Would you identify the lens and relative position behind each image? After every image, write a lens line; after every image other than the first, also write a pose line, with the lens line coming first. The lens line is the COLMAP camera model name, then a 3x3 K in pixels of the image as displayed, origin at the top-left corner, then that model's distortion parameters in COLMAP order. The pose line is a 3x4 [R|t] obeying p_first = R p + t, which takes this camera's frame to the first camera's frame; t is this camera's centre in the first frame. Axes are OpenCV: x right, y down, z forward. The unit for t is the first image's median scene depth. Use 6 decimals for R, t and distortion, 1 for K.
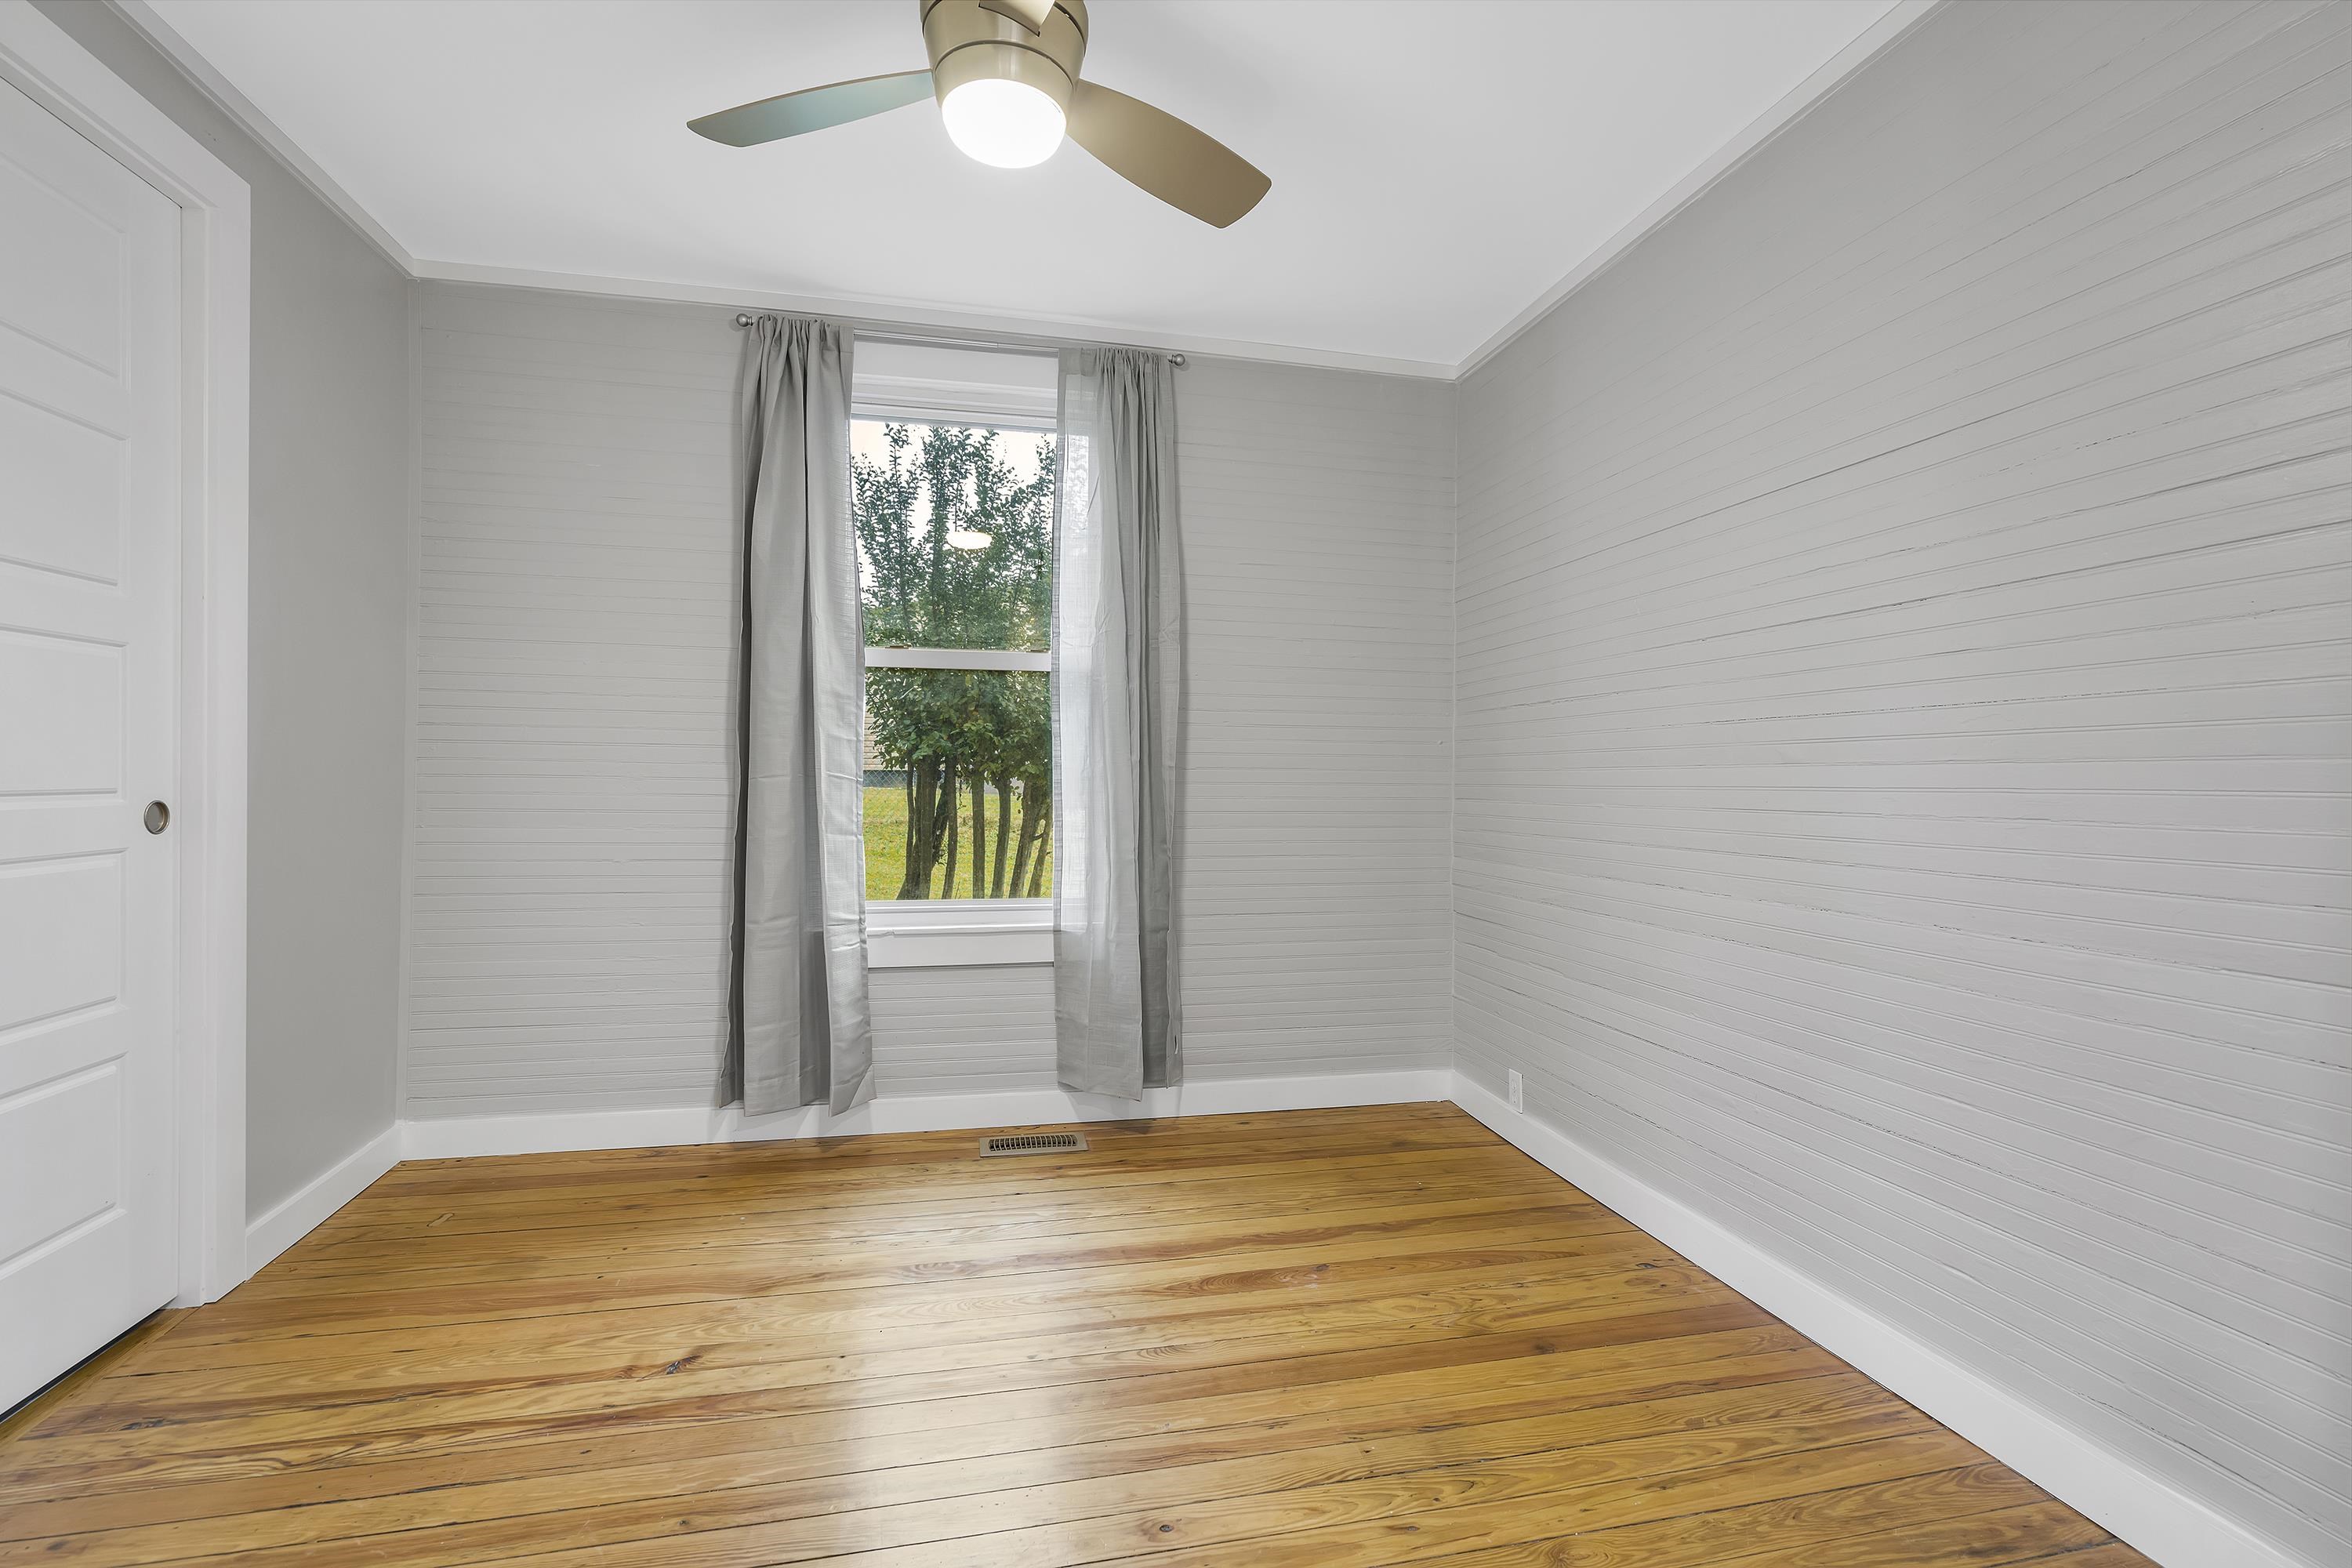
lens RADIAL K [[1038.5, 0, 1171.1], [0, 1038.5, 778.1], [0, 0, 1]] dist [-0.007343, 0.000414]
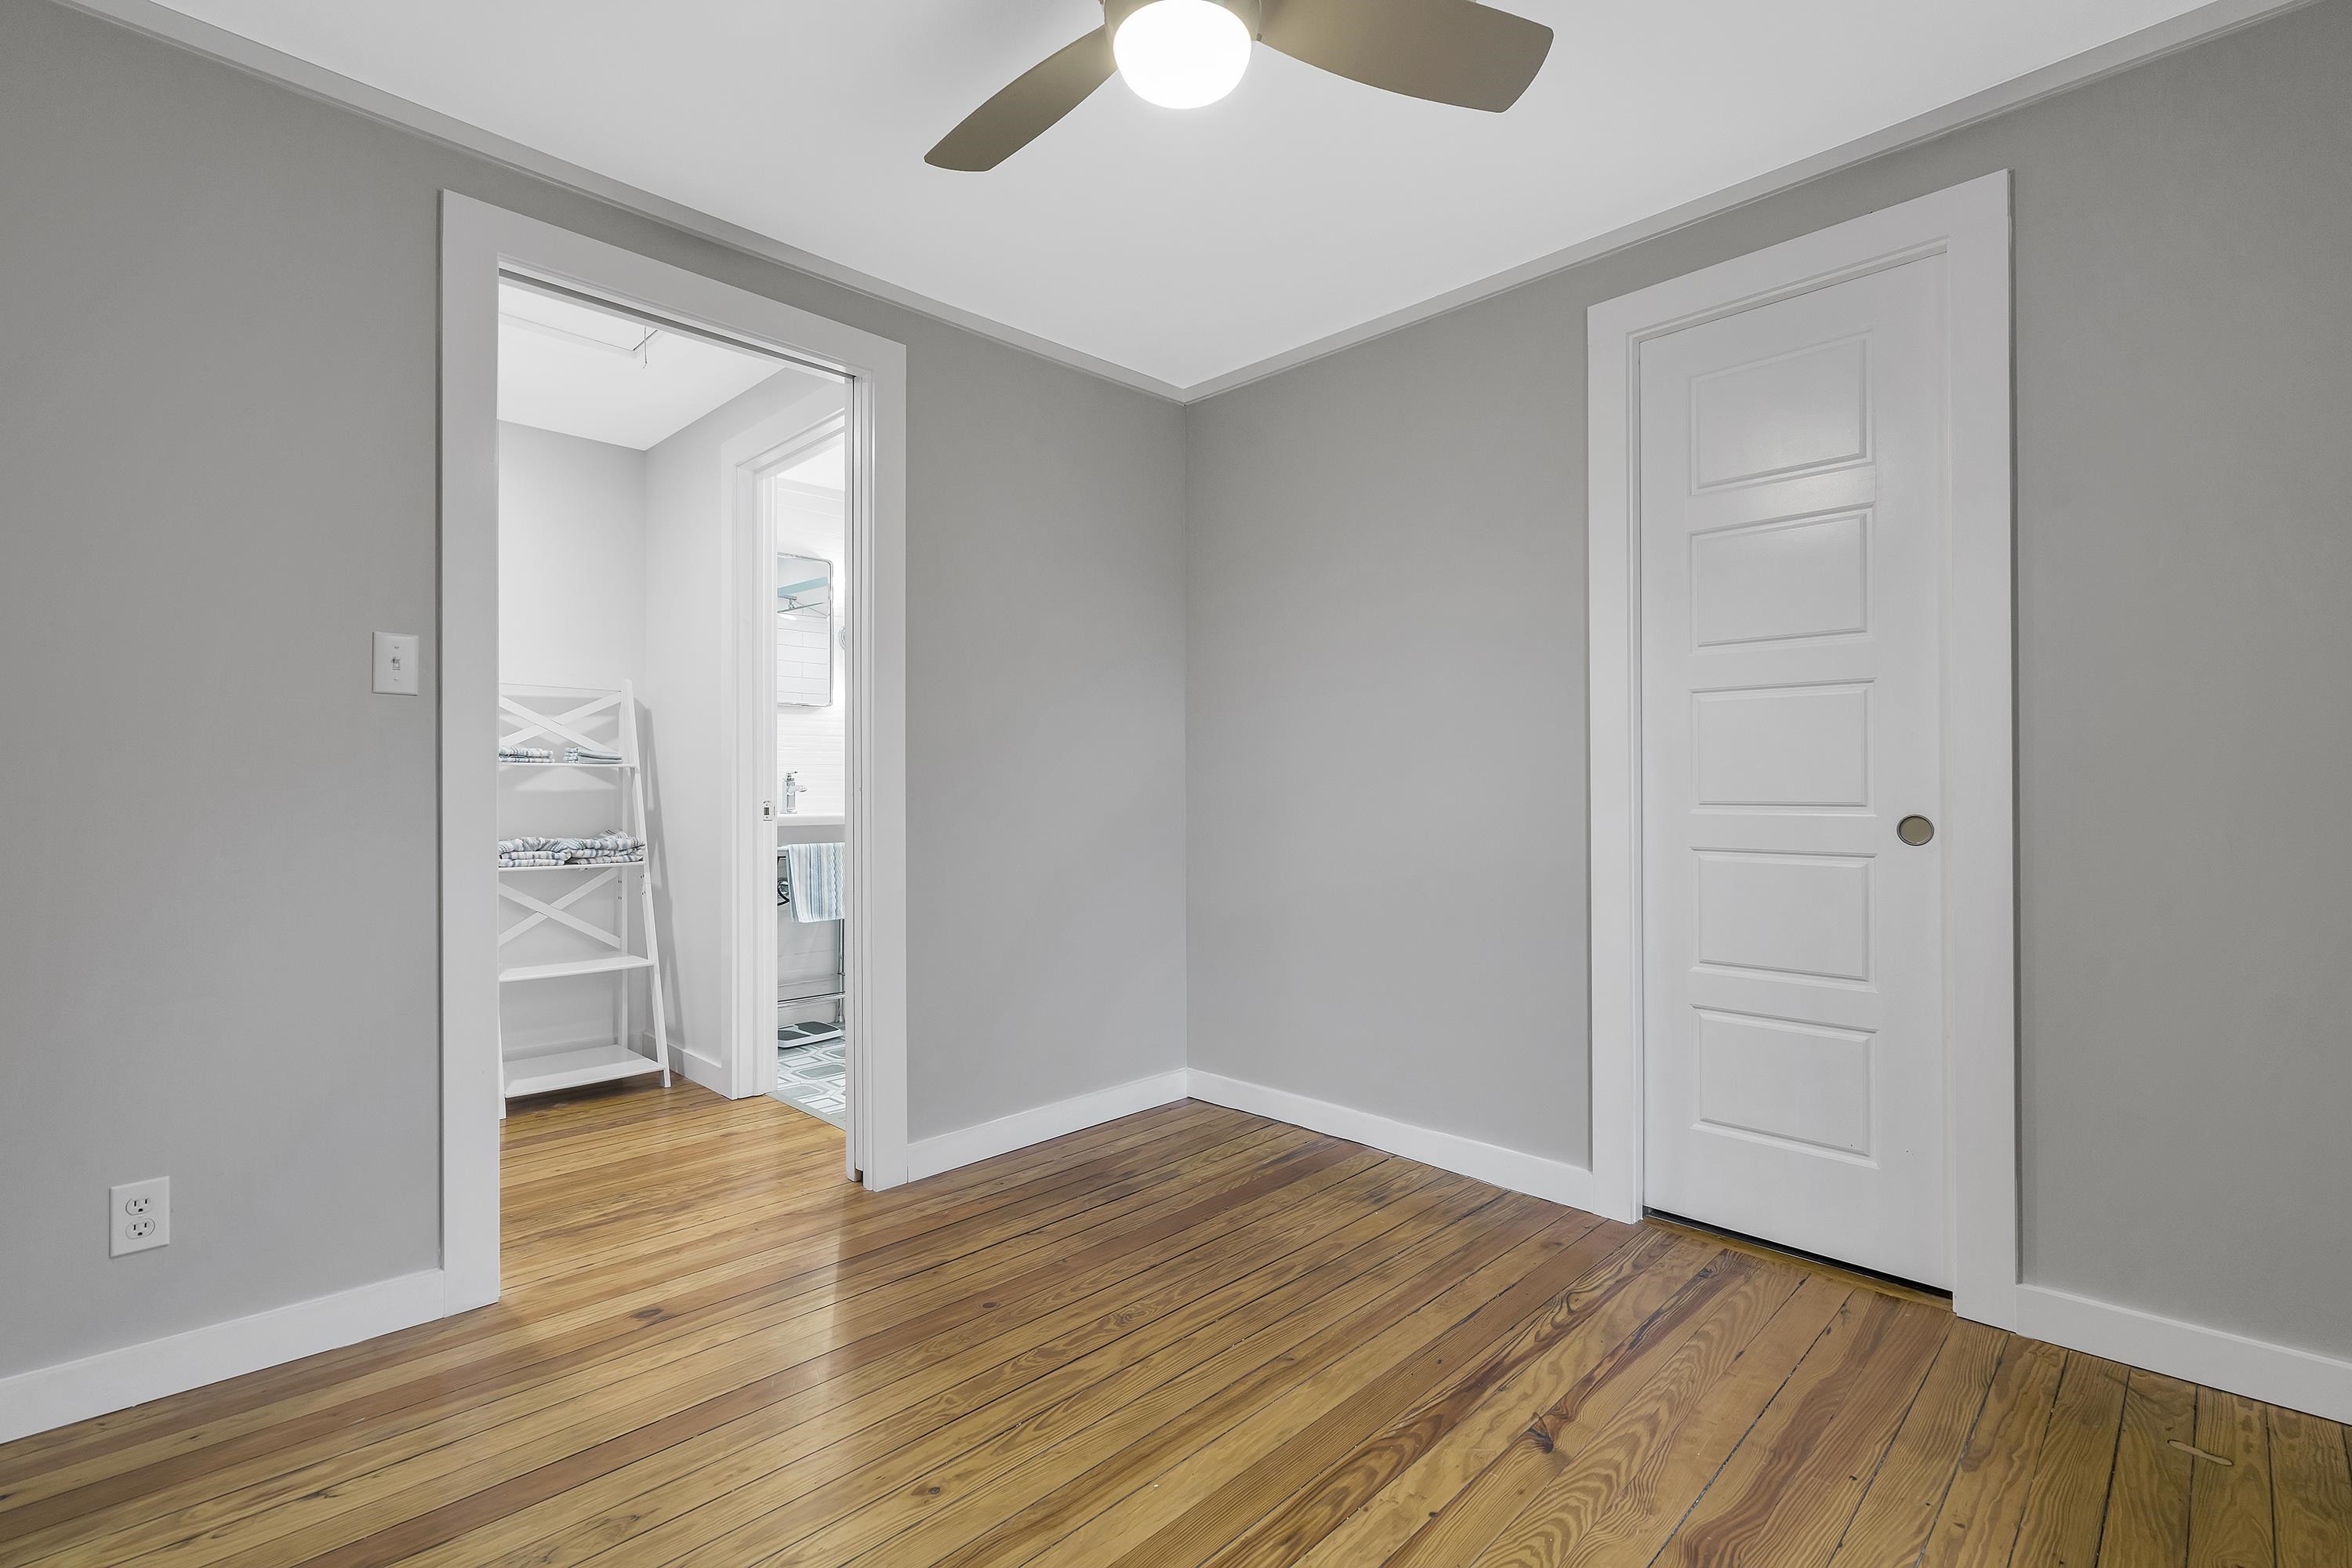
lens RADIAL K [[1062.6, 0, 1168.5], [0, 1062.6, 777.6], [0, 0, 1]] dist [-0.004243, 0.000225]
pose [[-0.840562, -0.006352, -0.541678, 0.308206], [-0.004567, 0.999979, -0.004638, -0.009335], [0.541696, -0.001425, -0.840573, 1.590693]]
